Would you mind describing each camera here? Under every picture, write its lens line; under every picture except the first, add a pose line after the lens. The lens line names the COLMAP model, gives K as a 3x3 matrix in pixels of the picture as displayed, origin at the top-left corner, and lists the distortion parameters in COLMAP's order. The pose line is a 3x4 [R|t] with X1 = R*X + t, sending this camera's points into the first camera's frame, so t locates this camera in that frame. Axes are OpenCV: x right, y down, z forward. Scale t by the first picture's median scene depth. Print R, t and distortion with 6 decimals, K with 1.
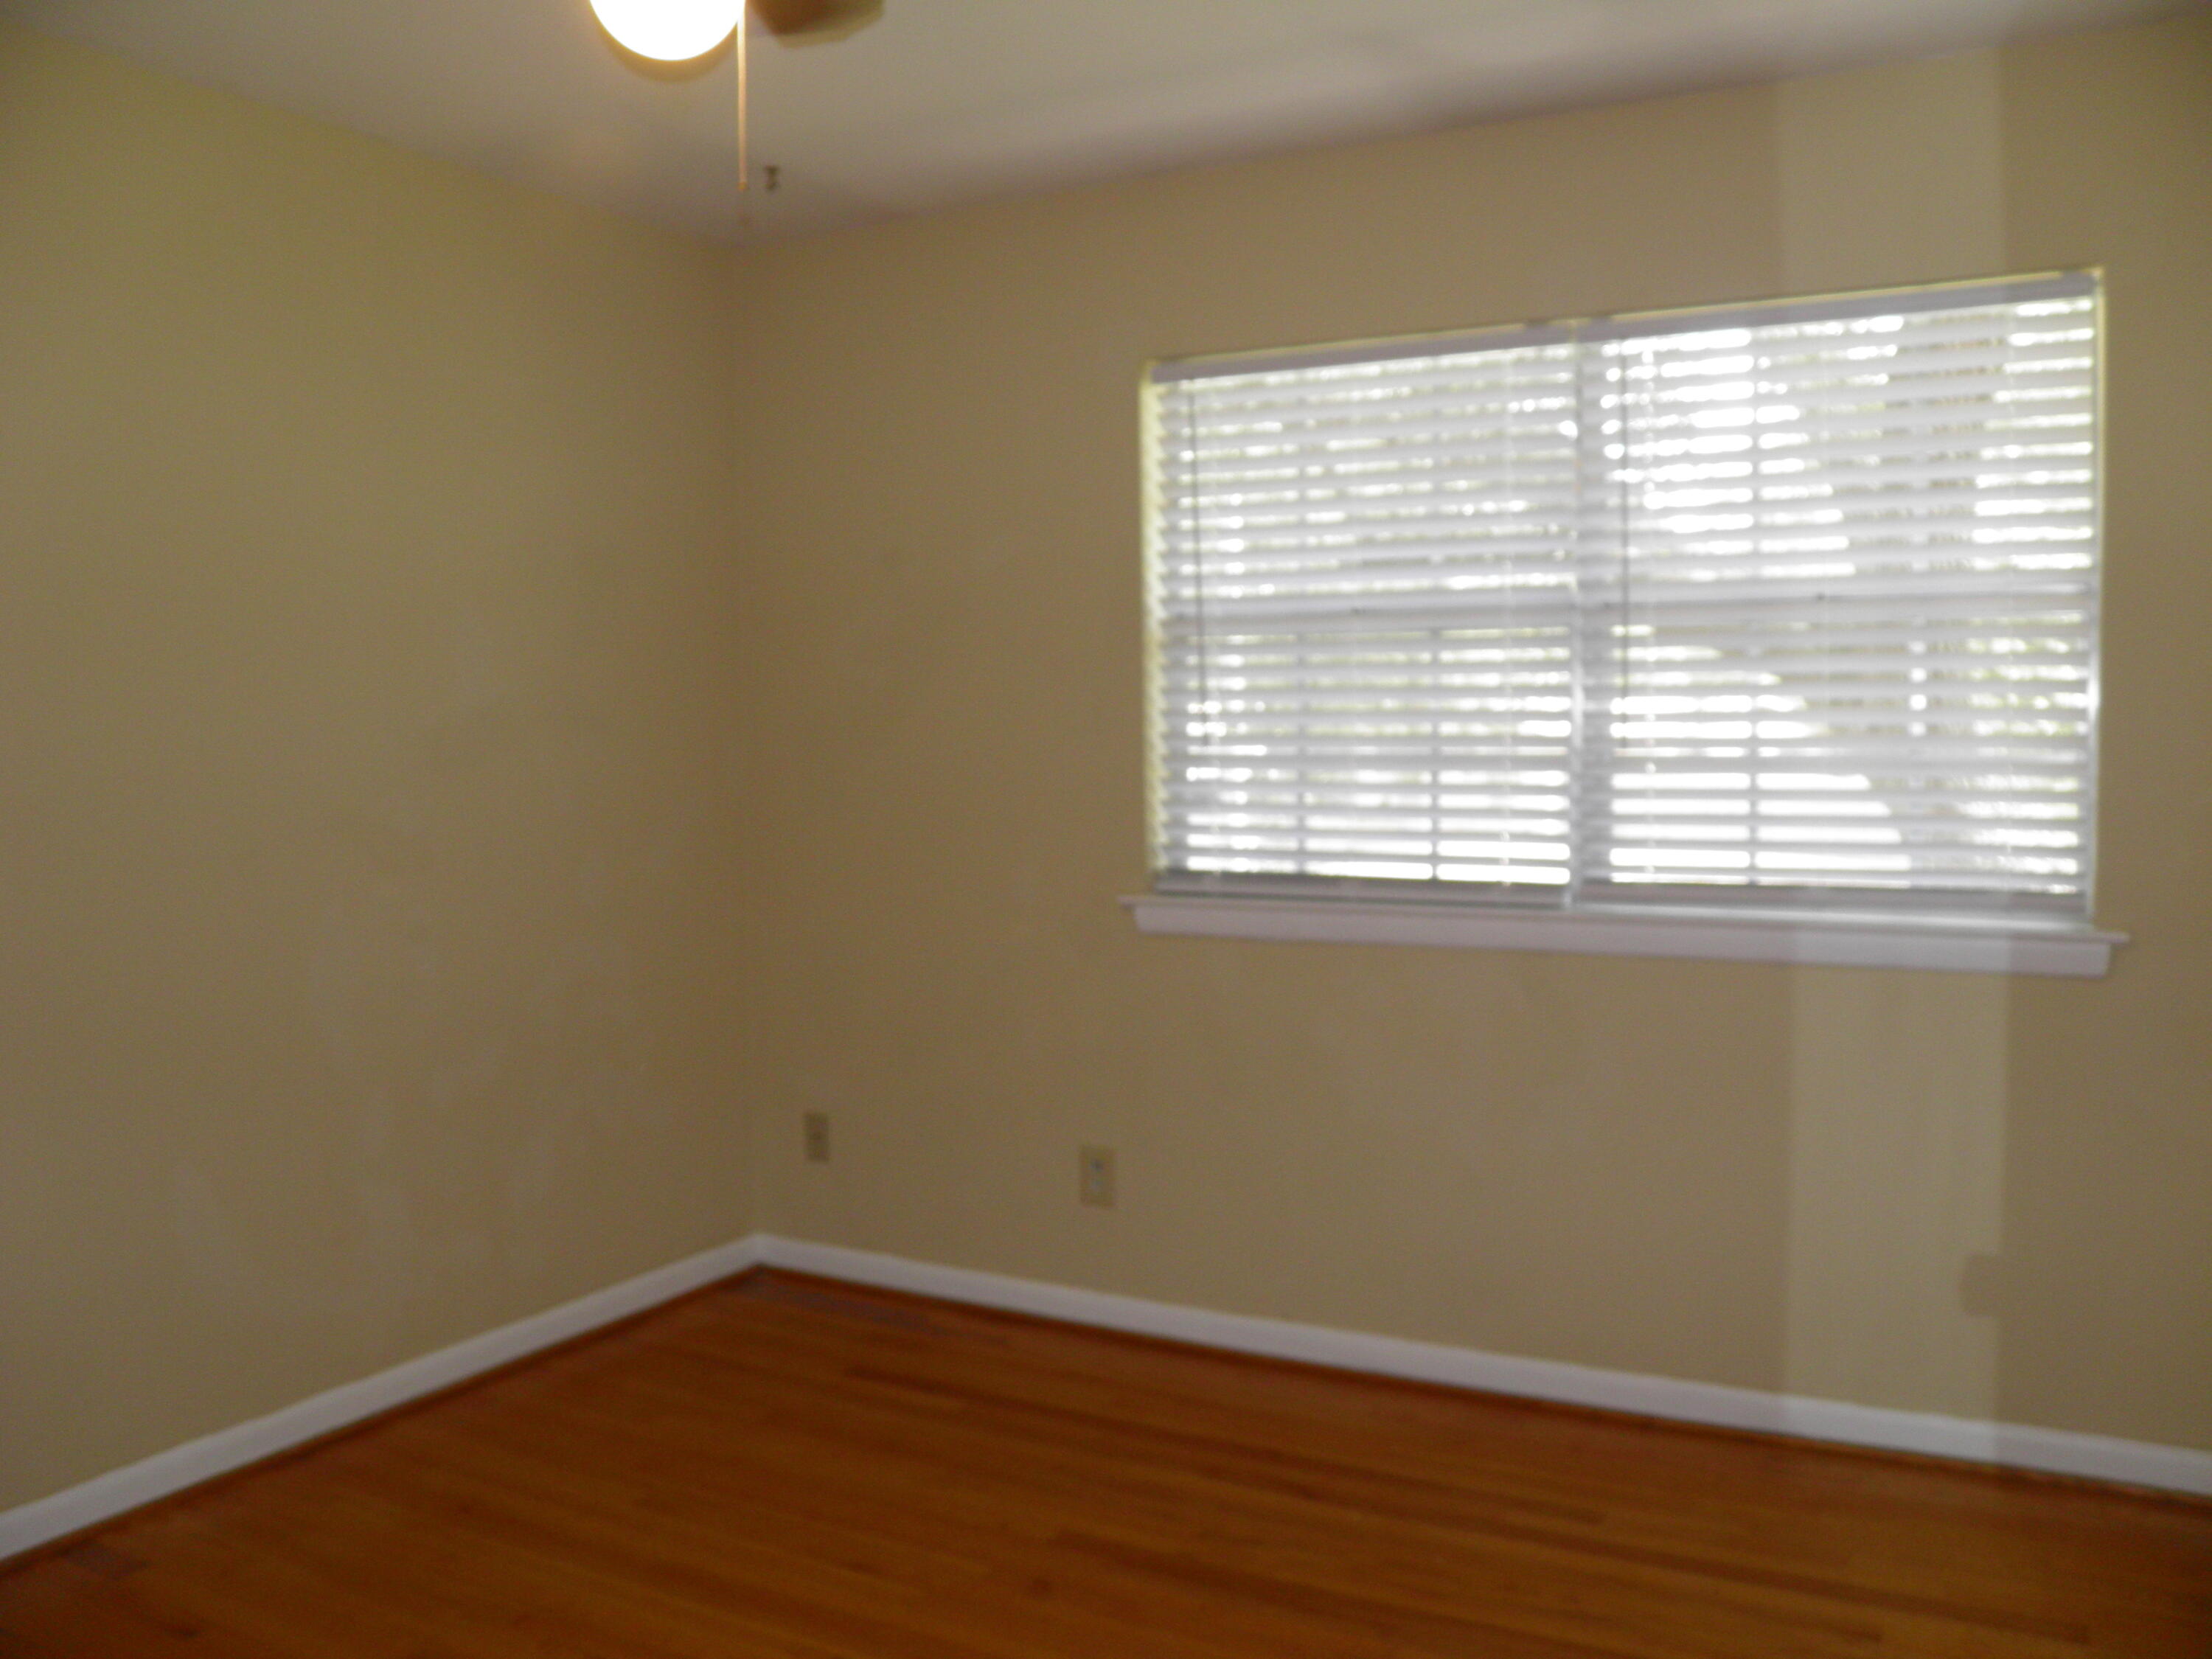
lens RADIAL K [[1799.1, 0, 1047.7], [0, 1799.1, 831.2], [0, 0, 1]] dist [-0.057808, 0.071297]
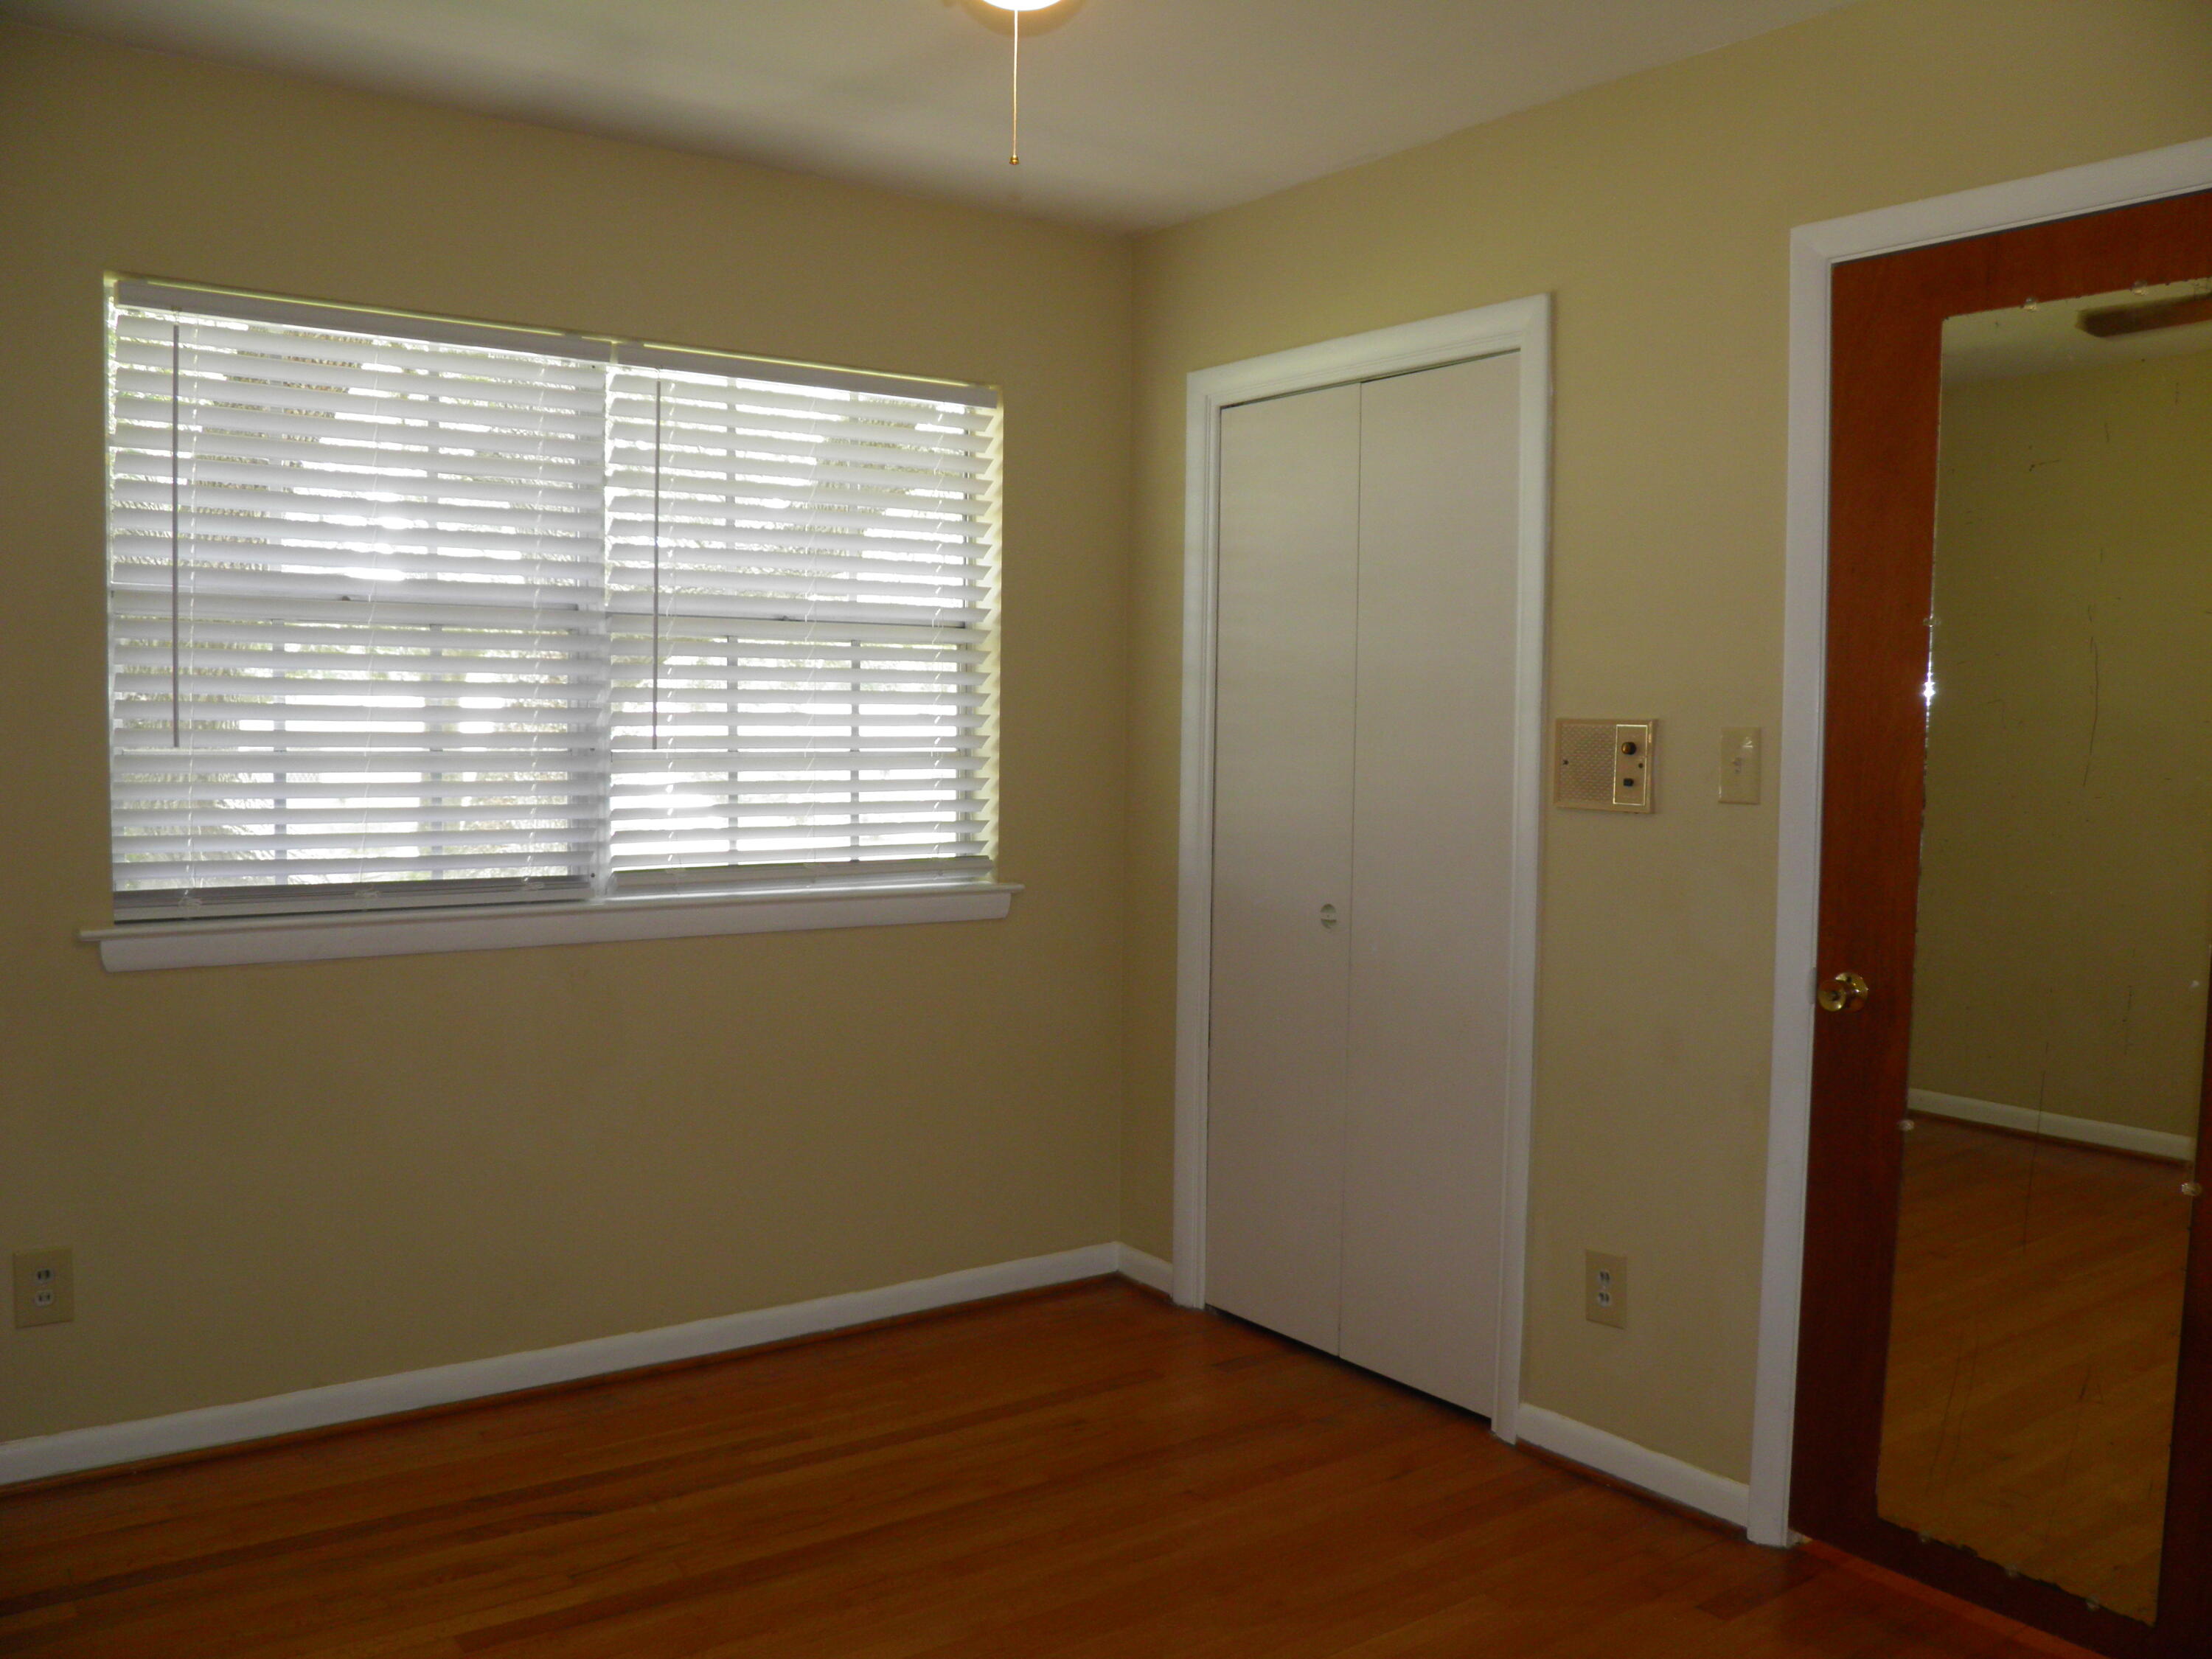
lens RADIAL K [[1799.1, 0, 1047.7], [0, 1799.1, 831.2], [0, 0, 1]] dist [-0.057808, 0.071297]
pose [[0.500160, -0.041030, 0.864960, -0.505997], [0.038223, 0.998949, 0.025283, -0.014127], [-0.865089, 0.020415, 0.501203, 0.261663]]
